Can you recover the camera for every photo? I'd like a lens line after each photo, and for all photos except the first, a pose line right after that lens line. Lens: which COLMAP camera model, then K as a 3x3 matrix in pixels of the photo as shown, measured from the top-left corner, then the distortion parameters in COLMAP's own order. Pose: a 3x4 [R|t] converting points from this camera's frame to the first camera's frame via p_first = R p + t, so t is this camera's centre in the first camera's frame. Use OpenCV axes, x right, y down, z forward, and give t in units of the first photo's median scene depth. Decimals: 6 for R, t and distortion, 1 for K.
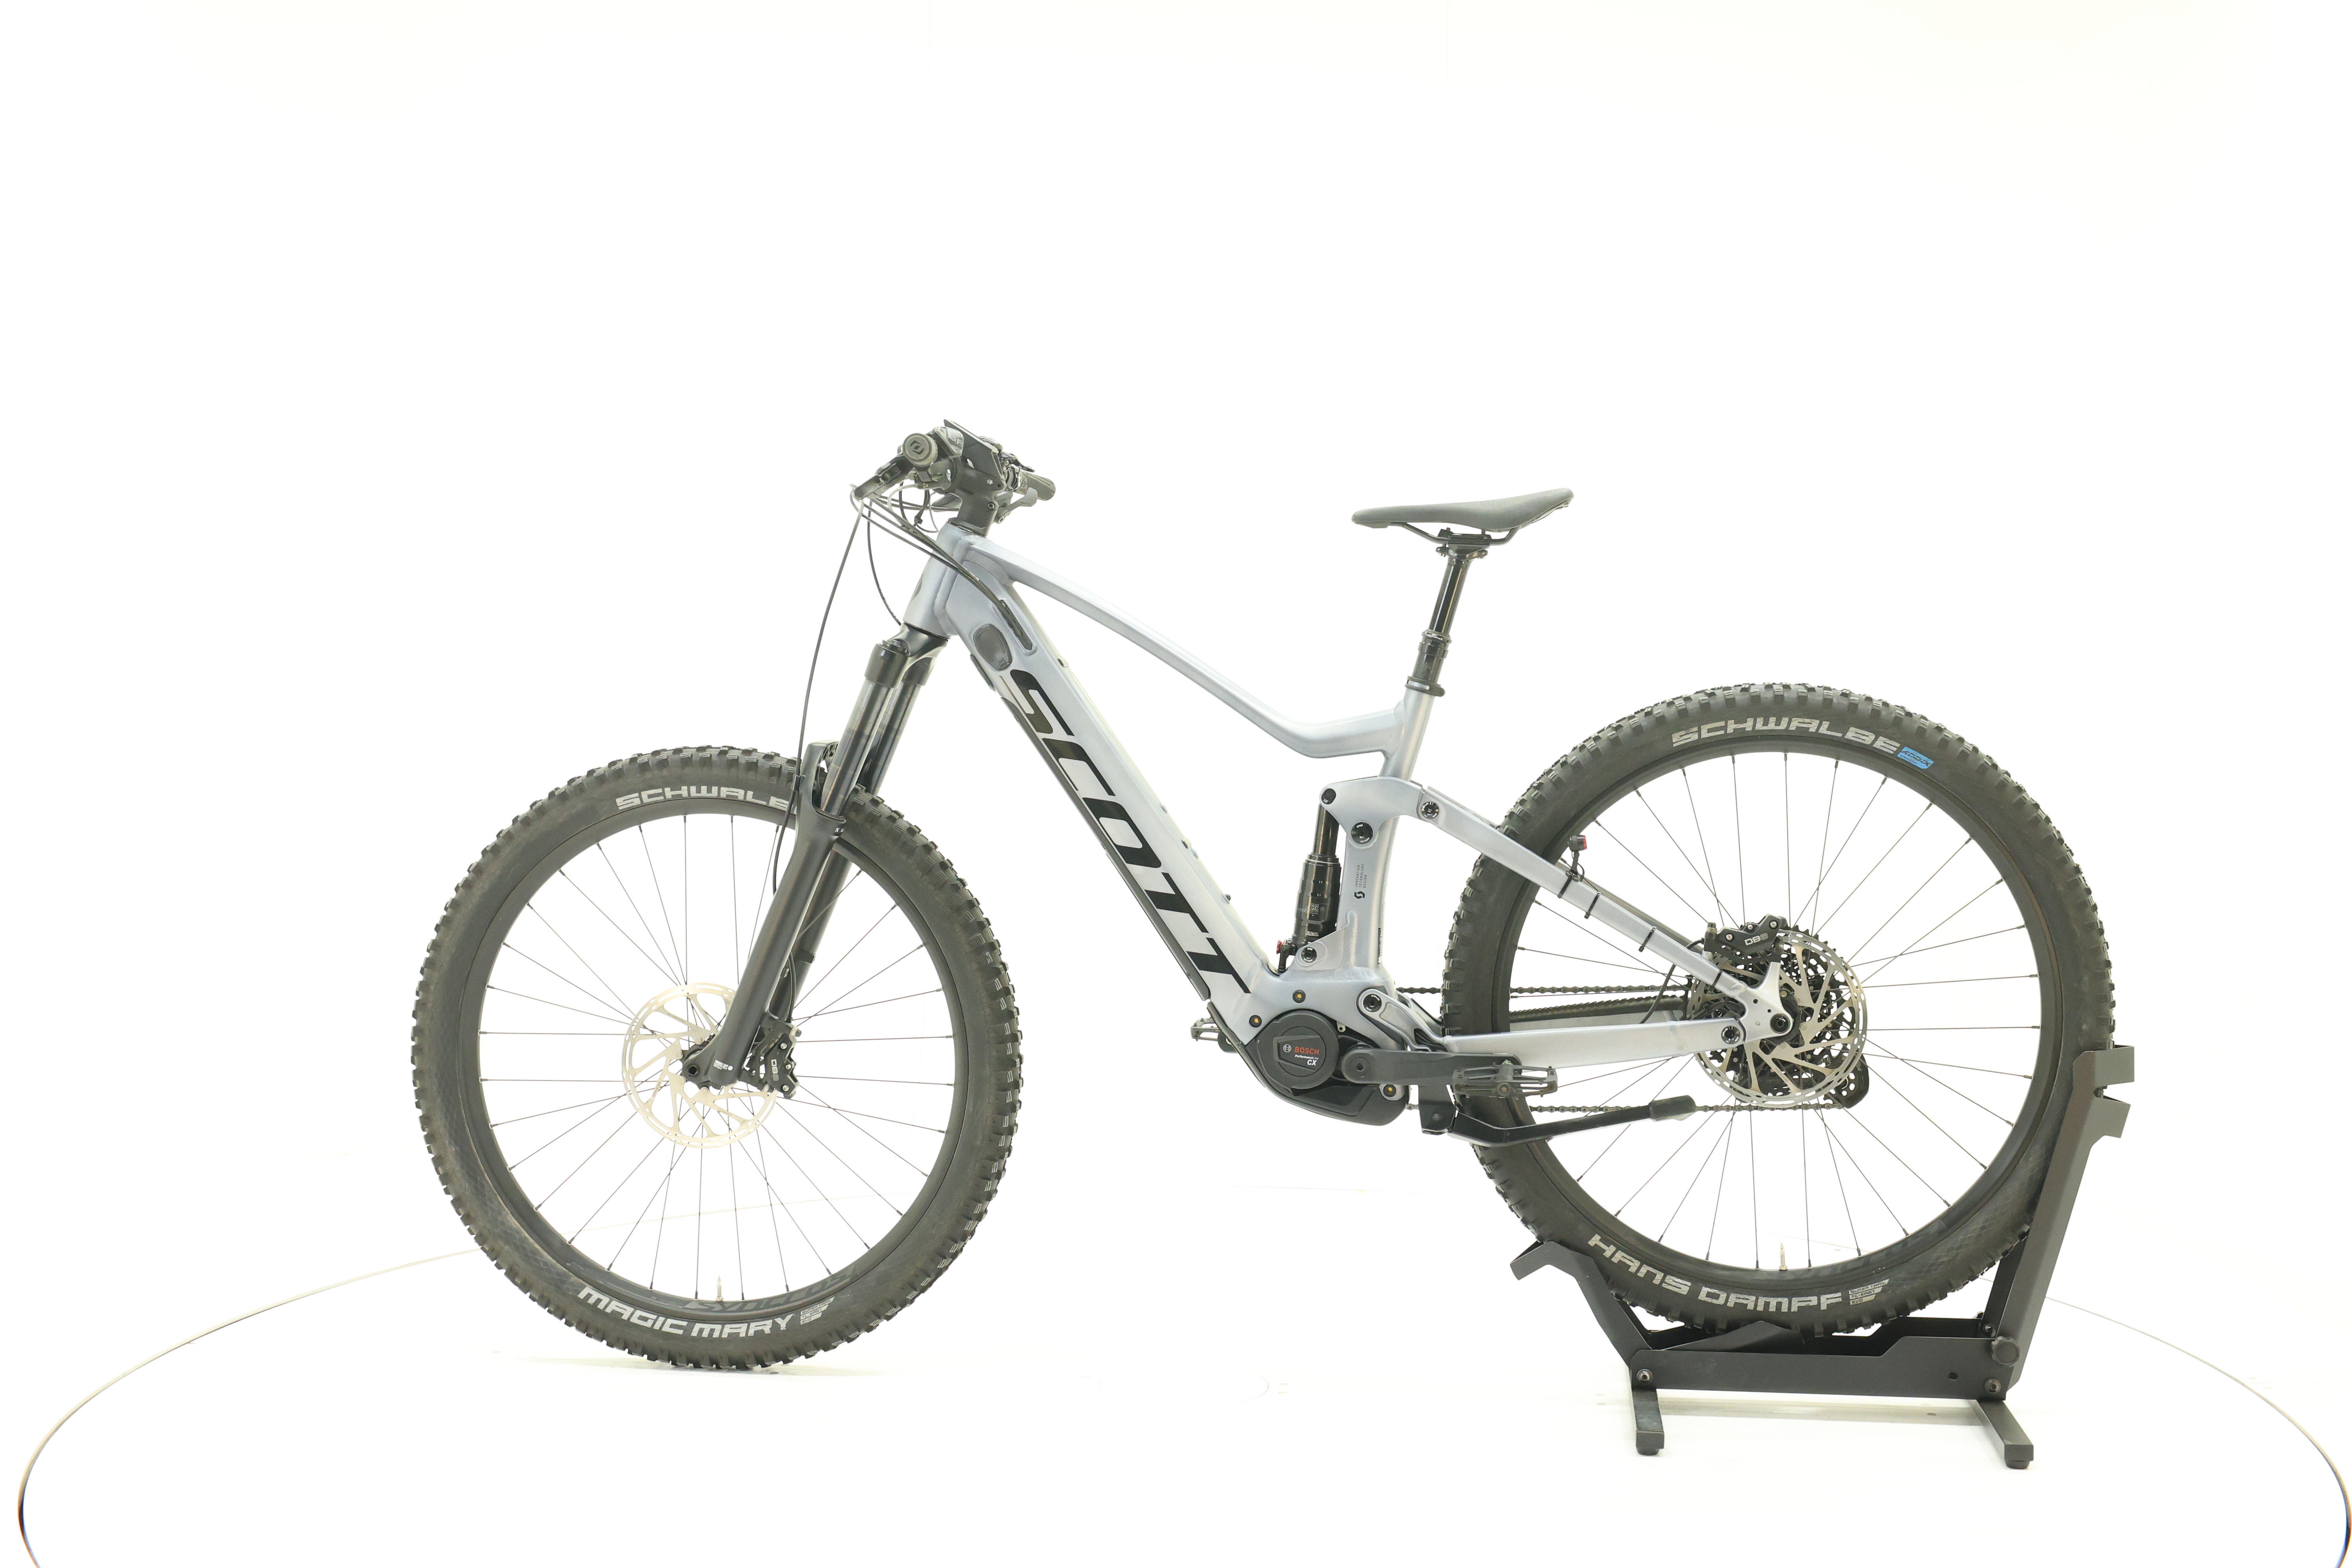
lens RADIAL K [[2528.8, 0, 1176.0], [0, 2528.8, 784.0], [0, 0, 1]] dist [-0.034623, -0.001958]
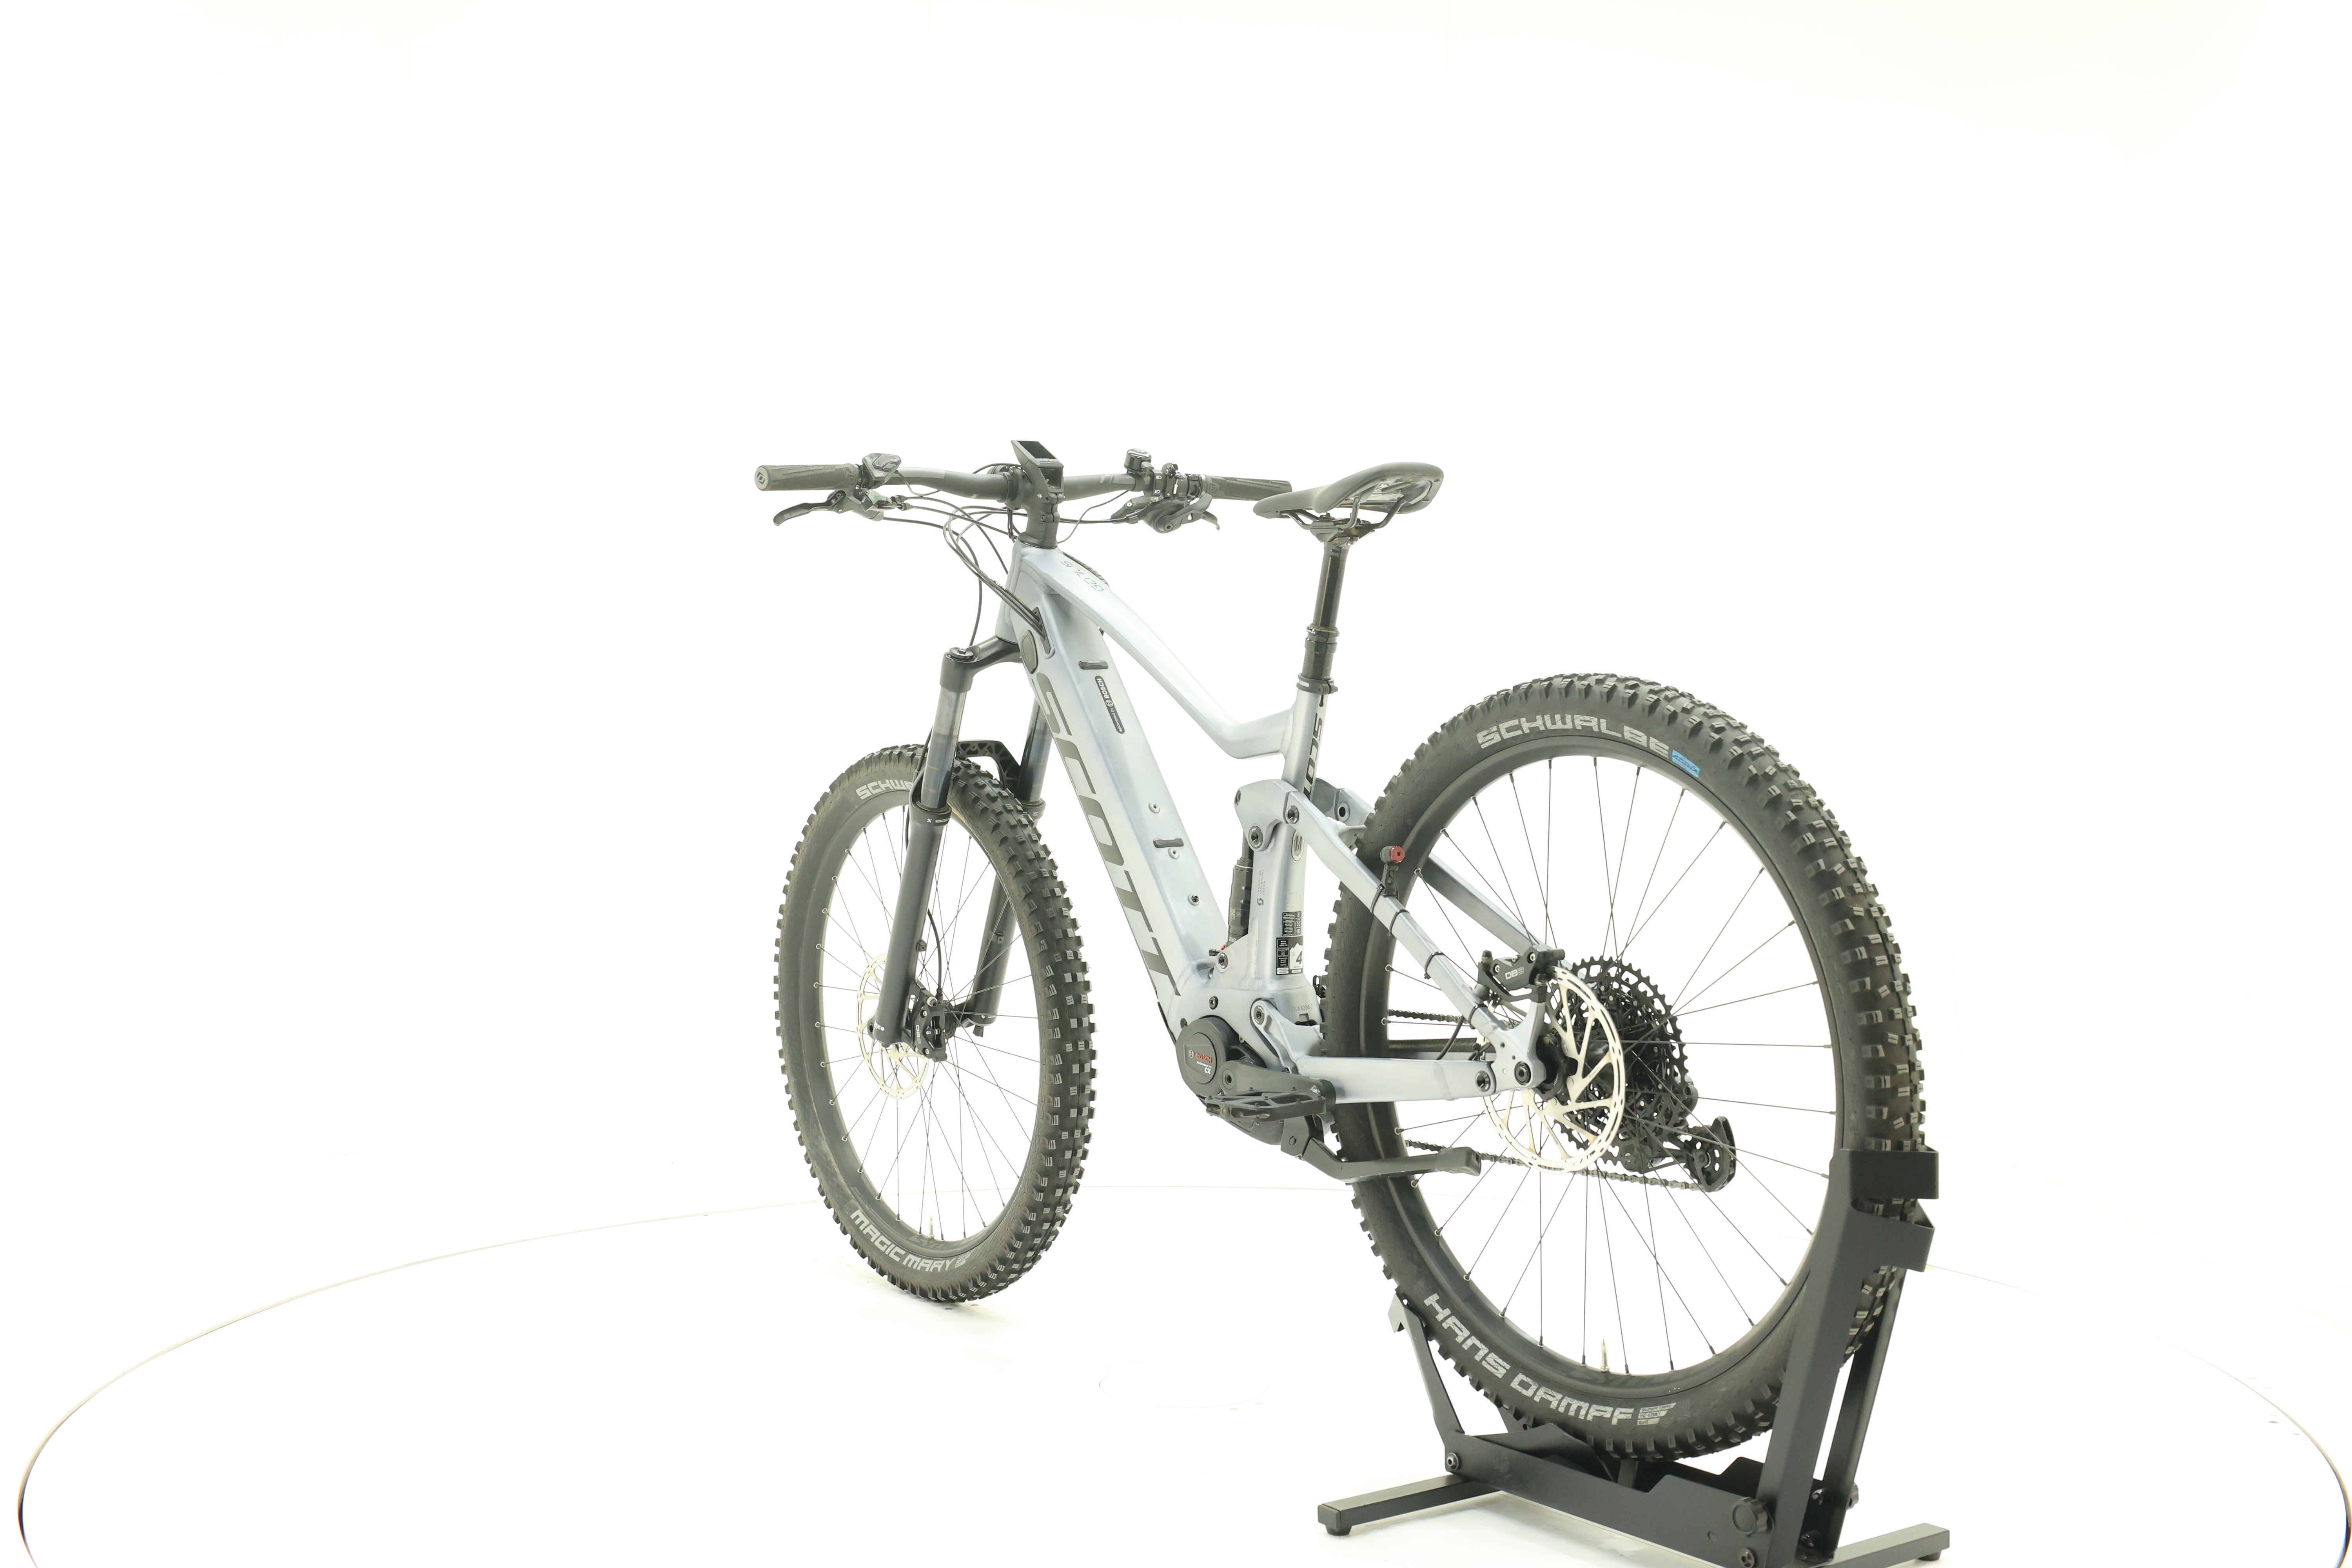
lens RADIAL K [[2528.8, 0, 1176.0], [0, 2528.8, 784.0], [0, 0, 1]] dist [-0.034623, -0.001958]
pose [[0.694748, 0.013934, -0.719118, 0.735267], [-0.017941, 0.999837, 0.002041, -0.002180], [0.719030, 0.011484, 0.694885, 0.307552]]
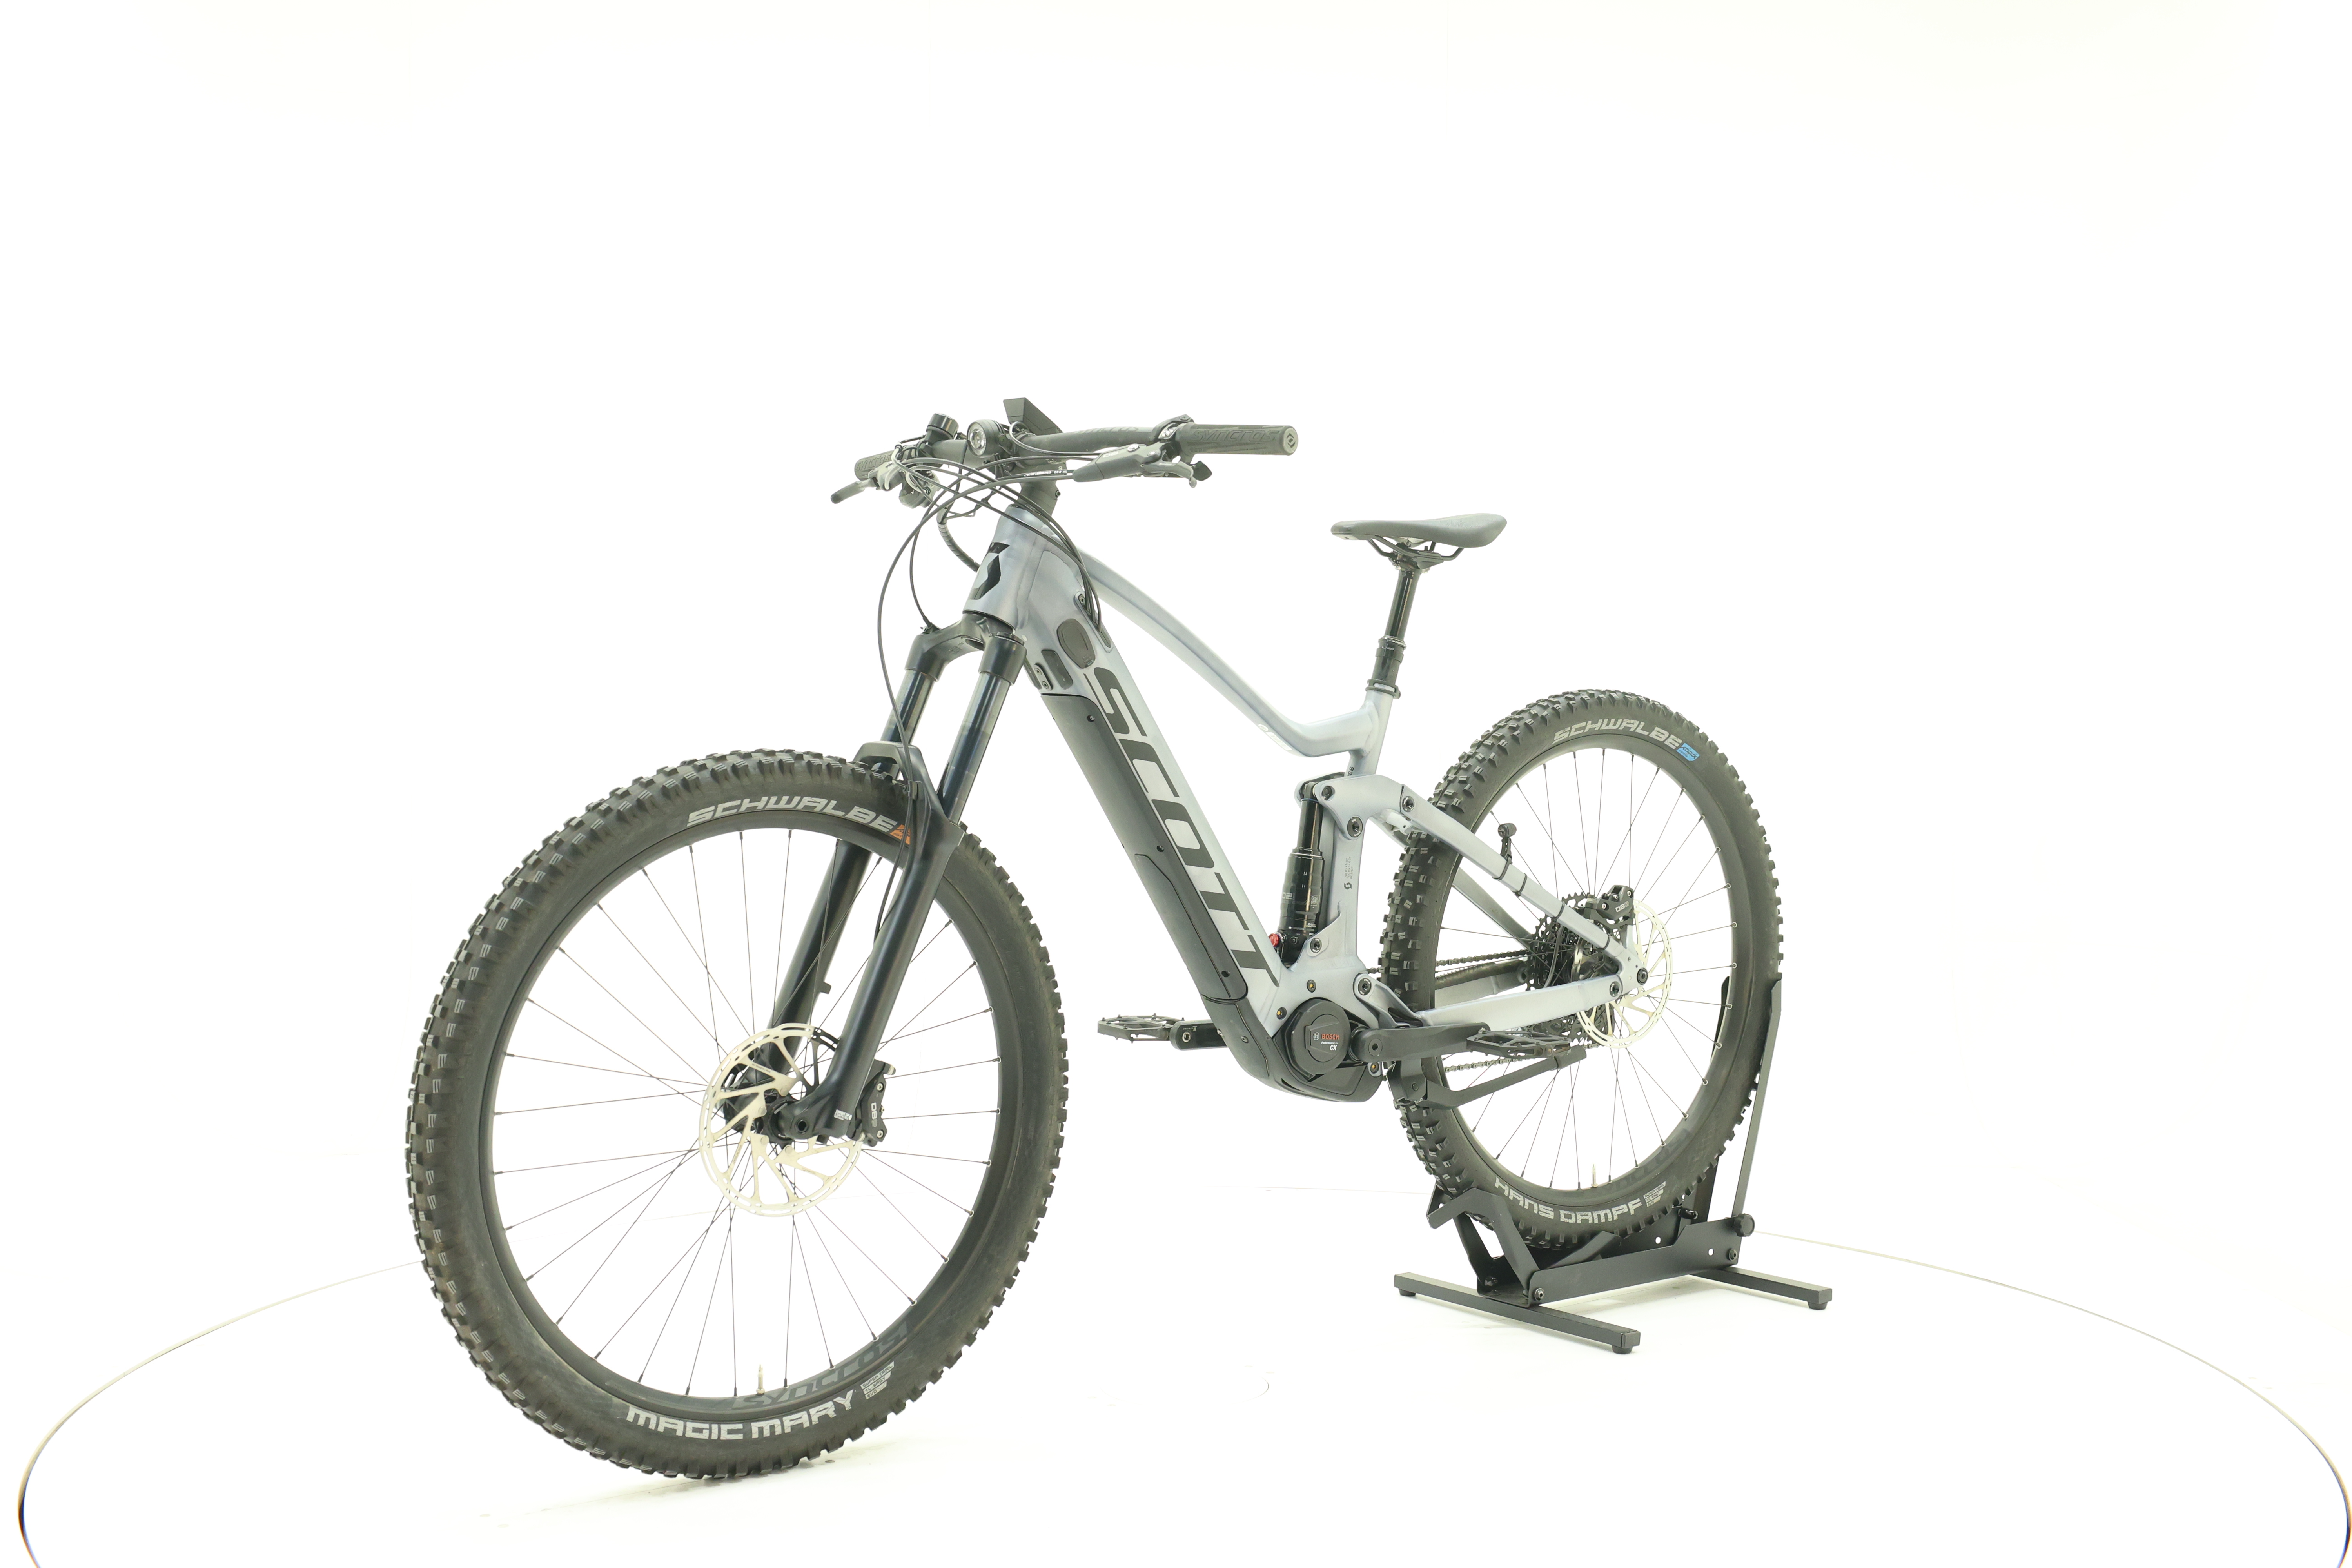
lens RADIAL K [[2528.8, 0, 1176.0], [0, 2528.8, 784.0], [0, 0, 1]] dist [-0.034623, -0.001958]
pose [[0.699054, -0.017541, 0.714854, -0.727737], [0.012507, 0.999846, 0.012303, -0.012566], [-0.714960, 0.000340, 0.699165, 0.310569]]
